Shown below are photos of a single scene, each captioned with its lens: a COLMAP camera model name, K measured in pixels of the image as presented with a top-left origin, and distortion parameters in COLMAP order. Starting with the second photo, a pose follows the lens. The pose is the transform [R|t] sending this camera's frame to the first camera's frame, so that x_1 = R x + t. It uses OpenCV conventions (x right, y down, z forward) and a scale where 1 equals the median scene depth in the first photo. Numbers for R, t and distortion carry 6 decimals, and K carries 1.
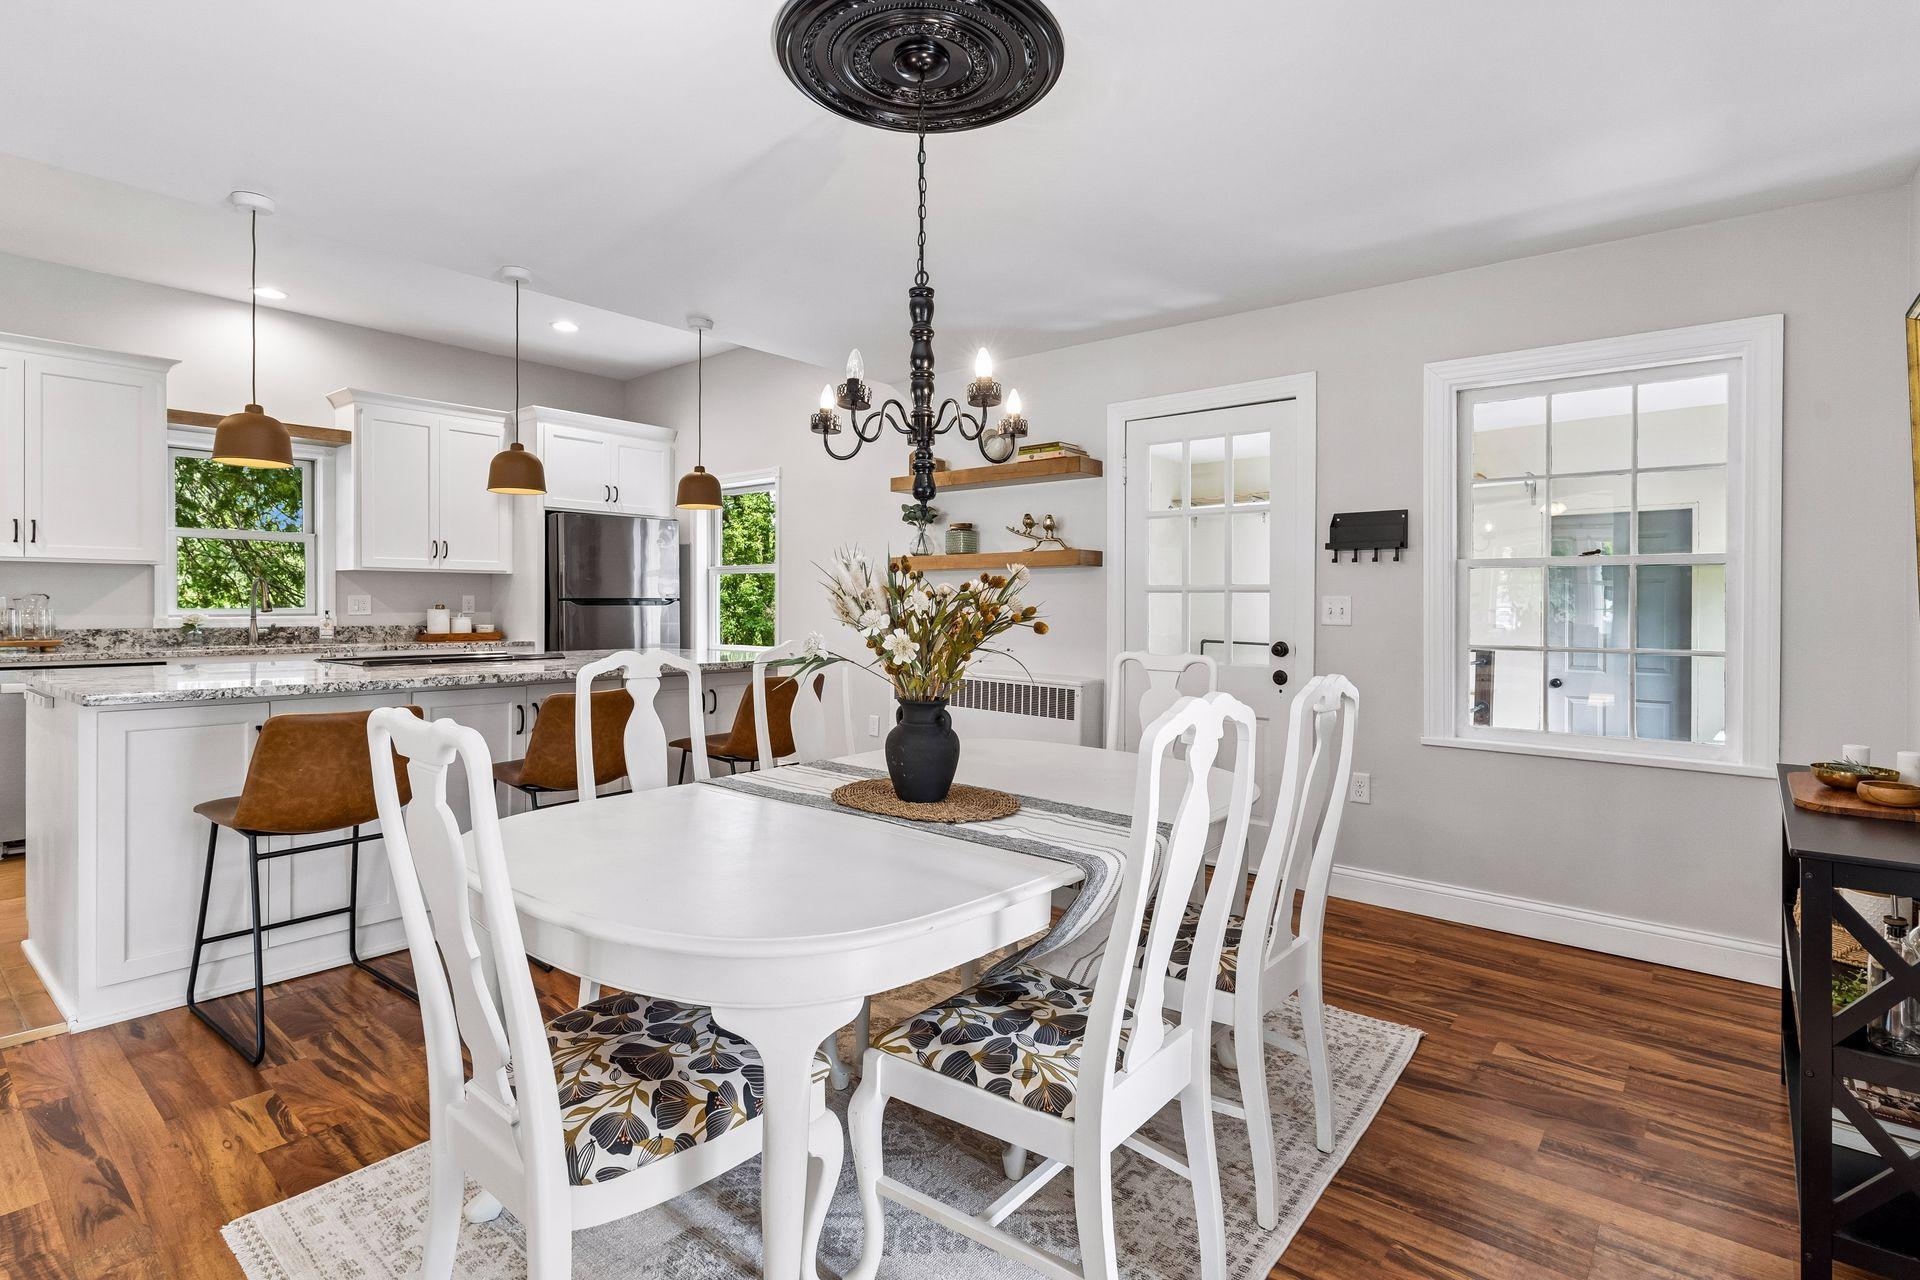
lens RADIAL K [[923.1, 0, 978.0], [0, 923.1, 612.9], [0, 0, 1]] dist [-0.011738, 0.001520]
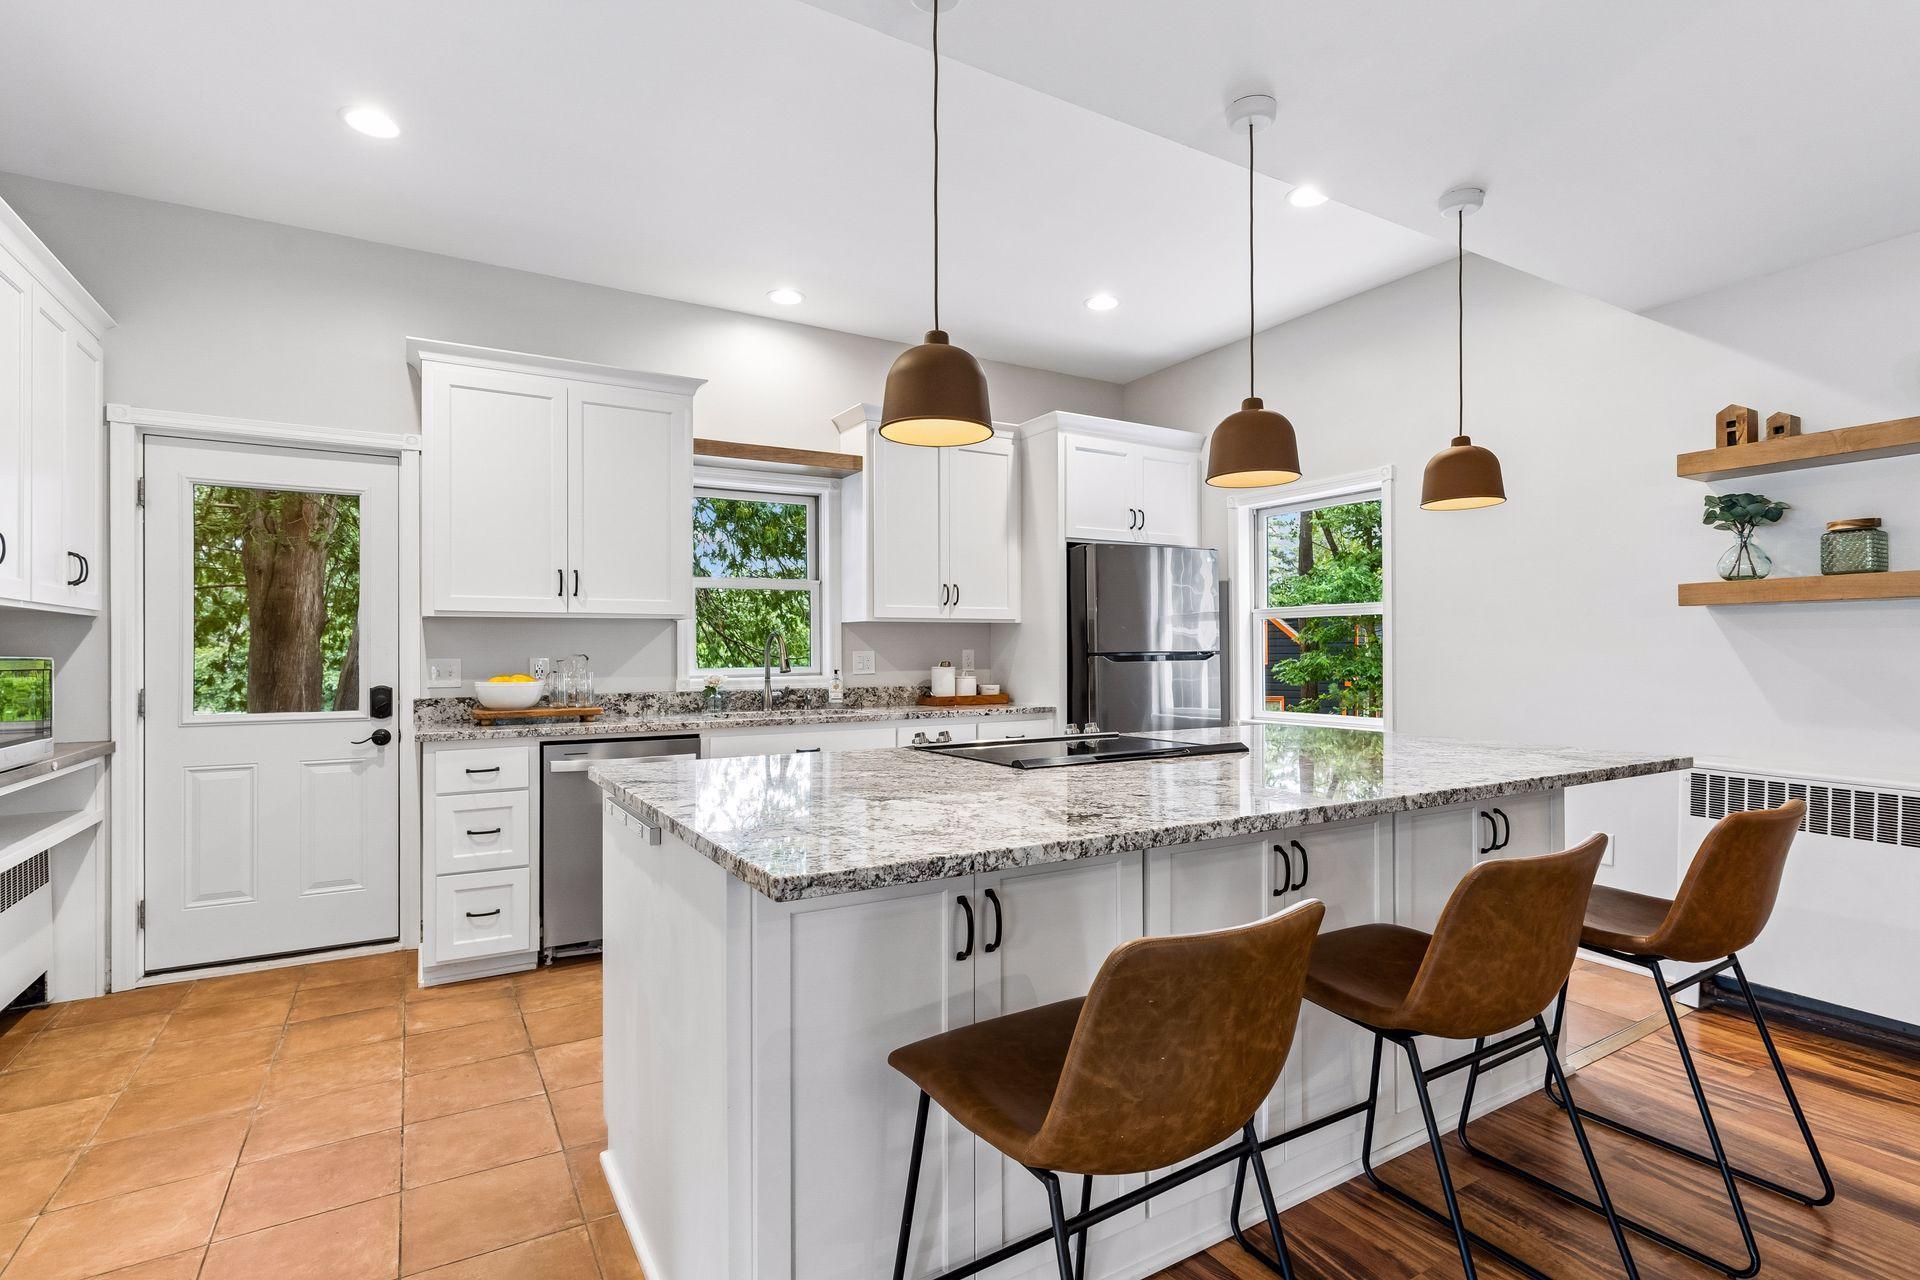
lens RADIAL K [[923.1, 0, 957.3], [0, 923.1, 652.8], [0, 0, 1]] dist [-0.011738, 0.001520]
pose [[0.934210, -0.007291, -0.356650, -0.326787], [0.004698, 0.999956, -0.008135, -0.011885], [0.356693, 0.005925, 0.934203, 0.263881]]
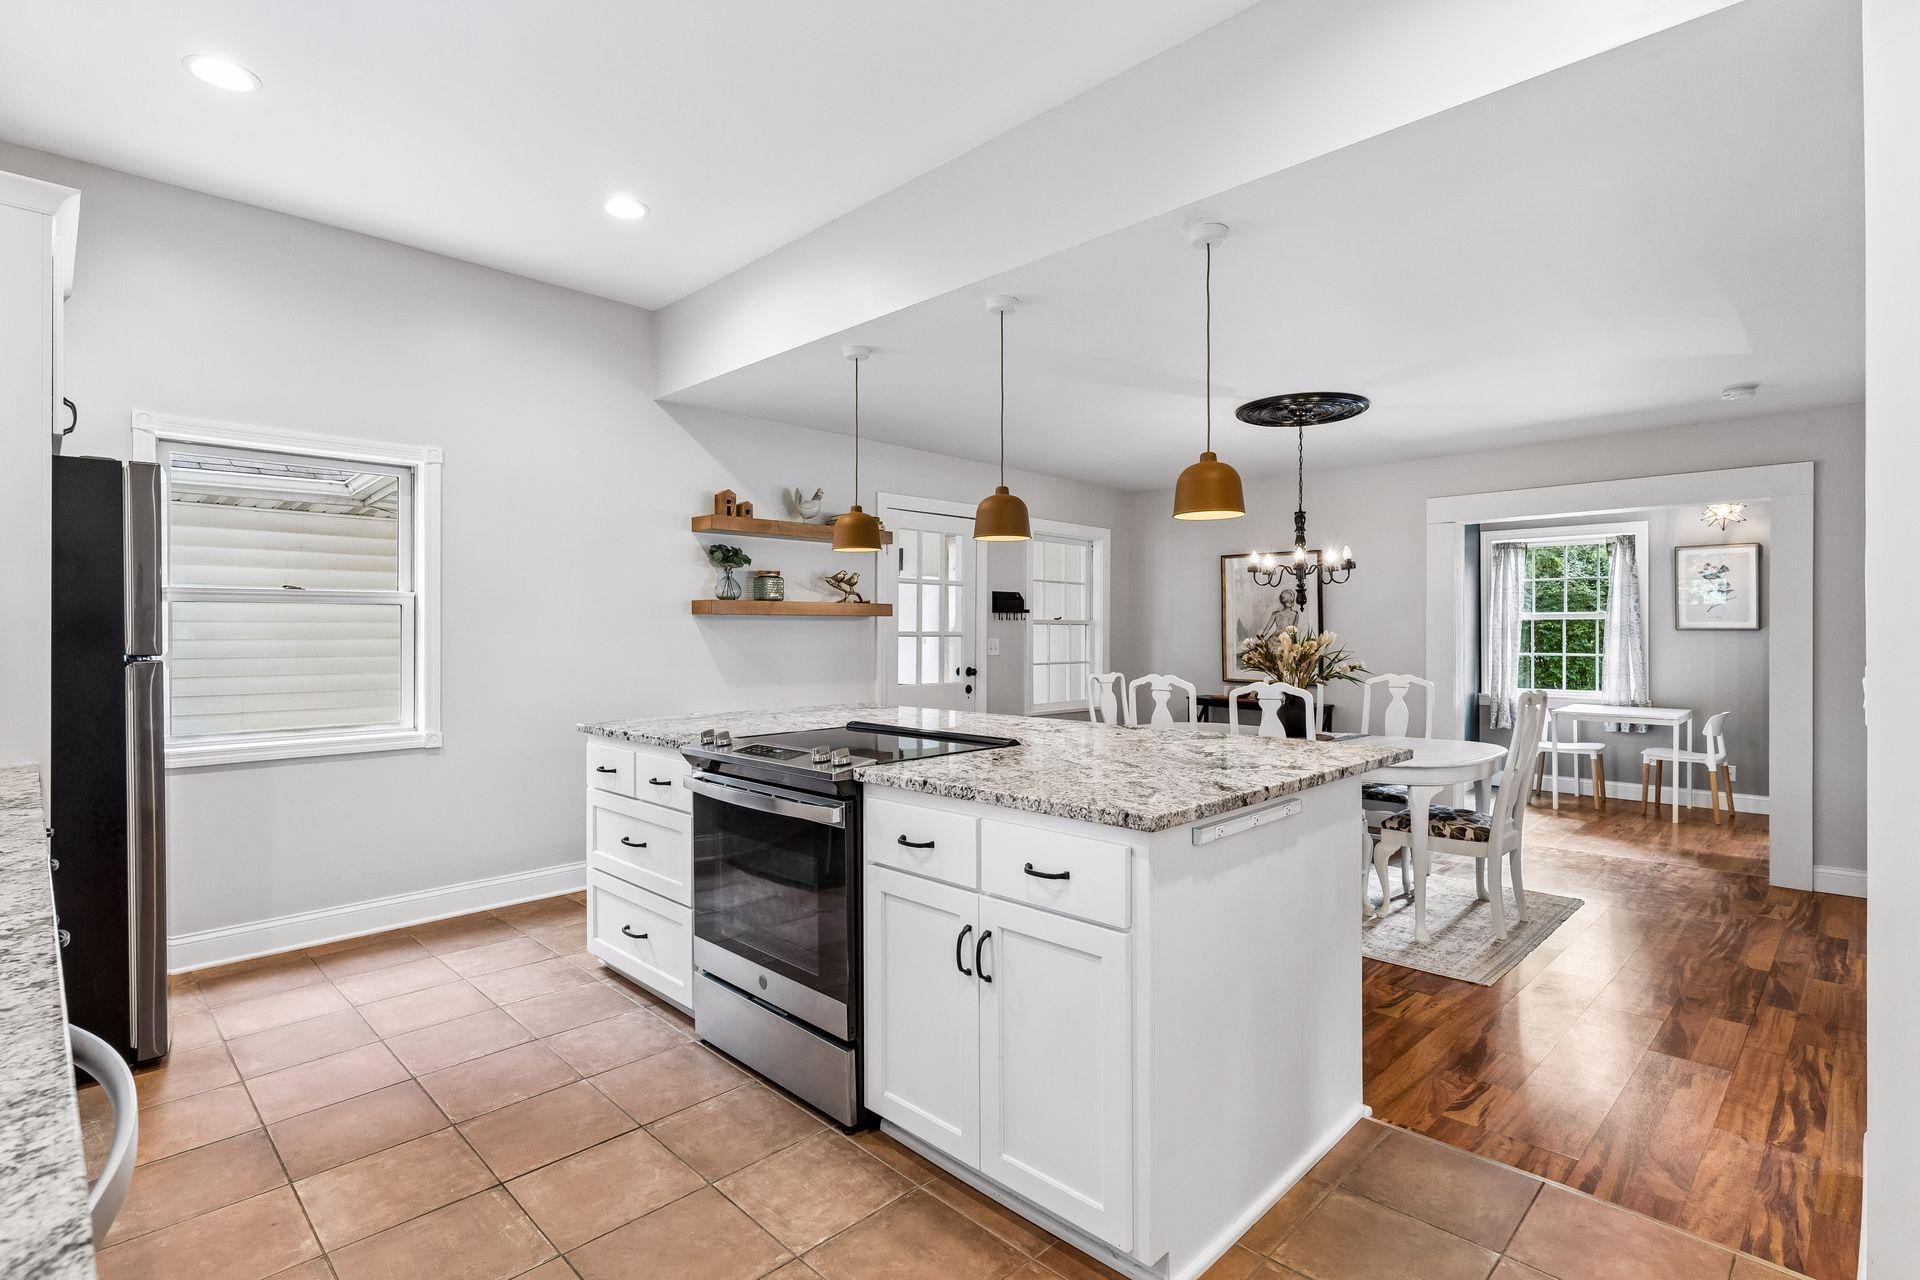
lens RADIAL K [[923.1, 0, 953.6], [0, 923.1, 632.9], [0, 0, 1]] dist [-0.011738, 0.001520]
pose [[0.126585, -0.006926, 0.991932, -0.994690], [0.012368, 0.999909, 0.005403, -0.029226], [-0.991879, 0.011584, 0.126659, 0.645878]]
